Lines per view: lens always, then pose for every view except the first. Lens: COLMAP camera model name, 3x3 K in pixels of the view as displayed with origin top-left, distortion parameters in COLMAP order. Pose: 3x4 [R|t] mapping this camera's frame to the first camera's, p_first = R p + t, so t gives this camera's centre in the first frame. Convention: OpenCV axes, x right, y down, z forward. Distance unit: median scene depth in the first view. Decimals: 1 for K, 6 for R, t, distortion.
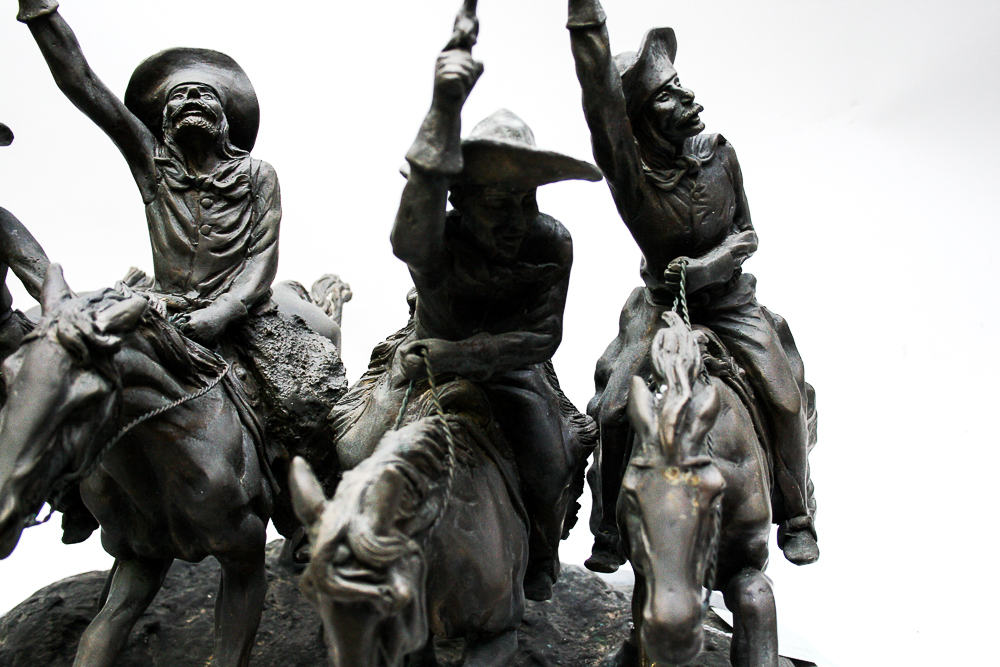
lens RADIAL K [[1104.9, 0, 492.1], [0, 1104.9, 330.9], [0, 0, 1]] dist [-0.039306, 0.000000]
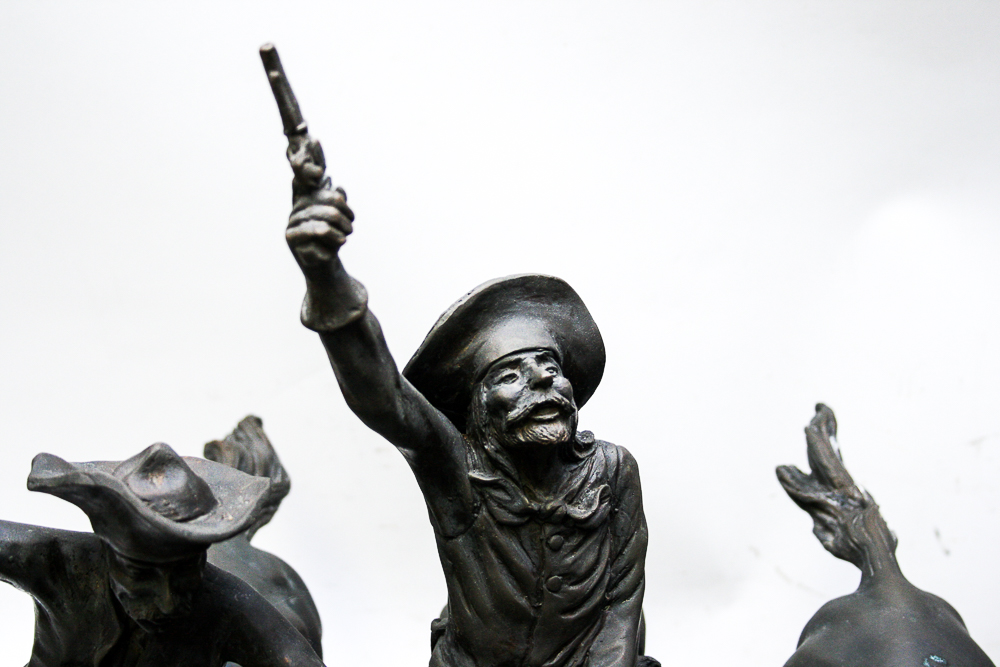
lens RADIAL K [[1748.9, 0, 502.9], [0, 1748.9, 335.7], [0, 0, 1]] dist [0.003401, 0.000000]
pose [[0.988573, -0.034968, 0.146631, -0.428692], [0.004251, 0.978803, 0.204760, -0.432725], [-0.150683, -0.201797, 0.967767, 0.067652]]
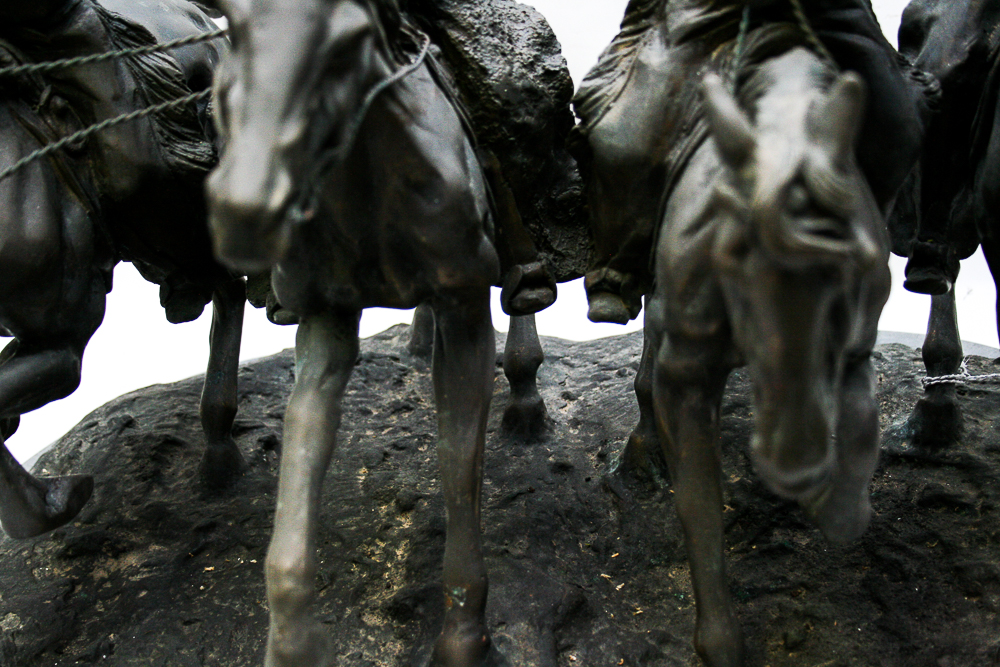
lens RADIAL K [[1459.2, 0, 501.9], [0, 1459.2, 332.4], [0, 0, 1]] dist [-0.020055, 0.000000]
pose [[0.995996, -0.075474, 0.047904, -0.240528], [0.068366, 0.988377, 0.135785, 0.092410], [-0.057595, -0.131967, 0.989579, 0.037968]]
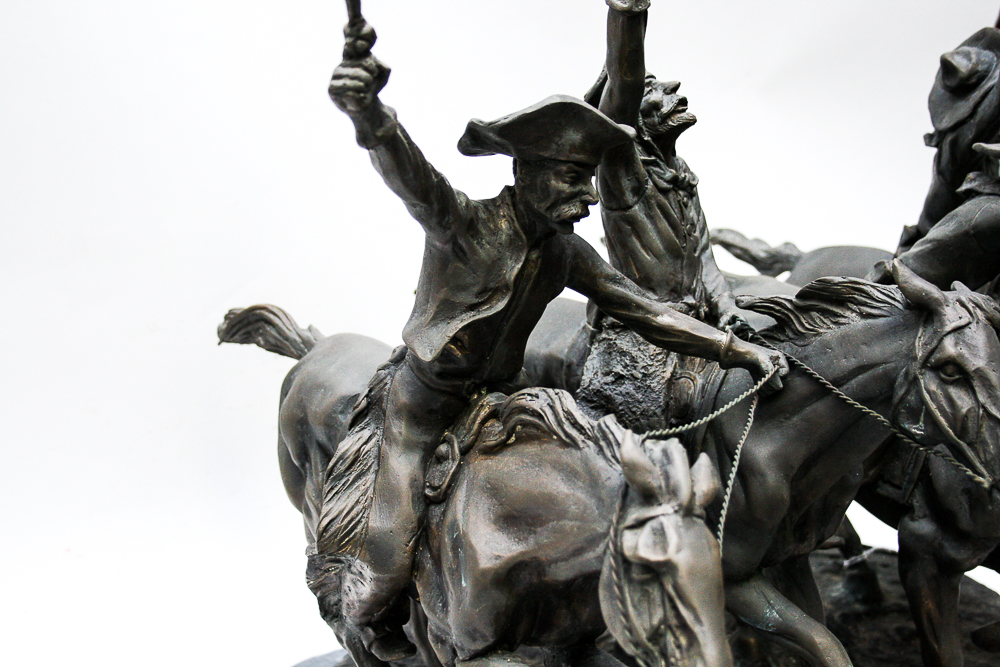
lens RADIAL K [[1459.2, 0, 502.2], [0, 1459.2, 335.0], [0, 0, 1]] dist [-0.020055, 0.000000]
pose [[0.707928, -0.136986, 0.692873, -1.260503], [0.144352, 0.988365, 0.047919, -0.085382], [-0.691376, 0.066094, 0.719466, 0.206265]]
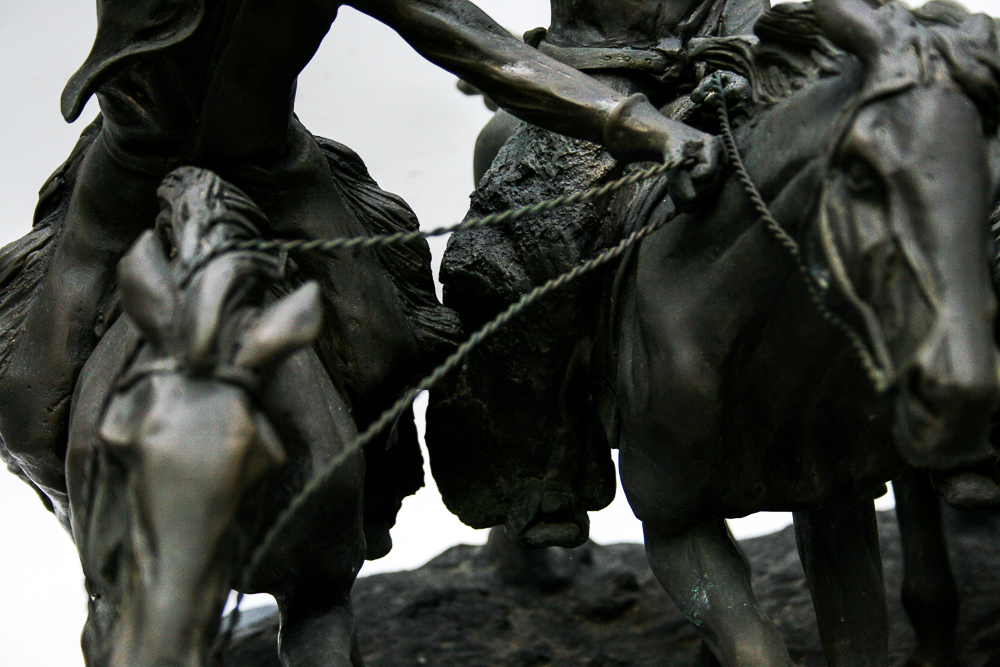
lens RADIAL K [[2370.5, 0, 498.2], [0, 2370.5, 336.3], [0, 0, 1]] dist [0.085189, 0.000000]
pose [[0.929425, -0.124442, 0.347394, -0.775271], [0.105939, 0.991774, 0.071838, 0.017232], [-0.353476, -0.029965, 0.934964, -0.073004]]
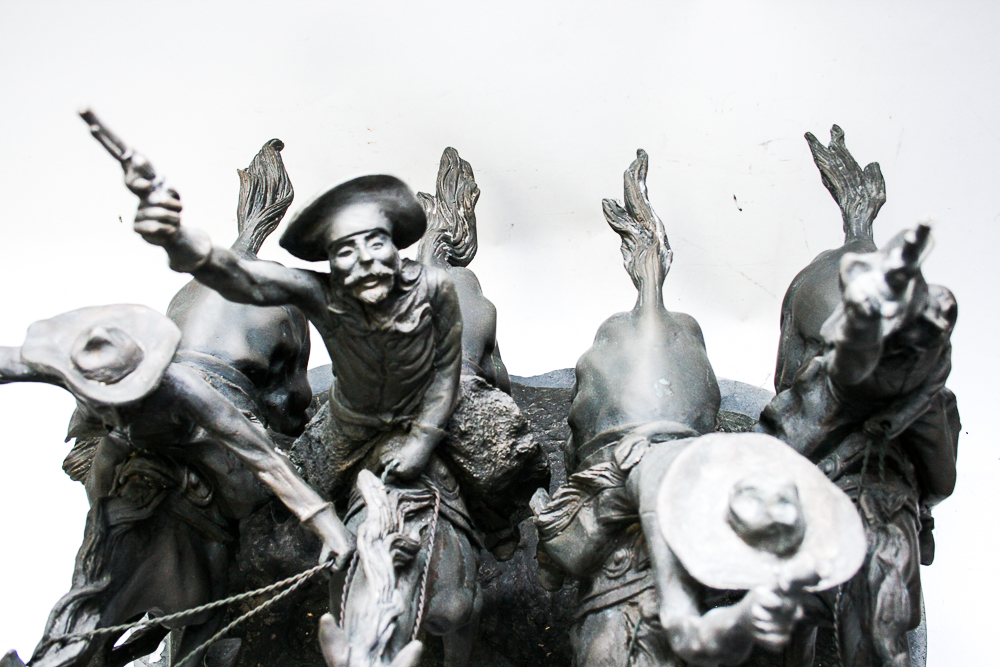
lens RADIAL K [[999.2, 0, 503.6], [0, 999.2, 335.4], [0, 0, 1]] dist [-0.101140, 0.000000]
pose [[0.997747, -0.061915, 0.025821, -0.184247], [0.031944, 0.776972, 0.628724, -0.654516], [-0.058990, -0.626483, 0.777200, 0.334039]]
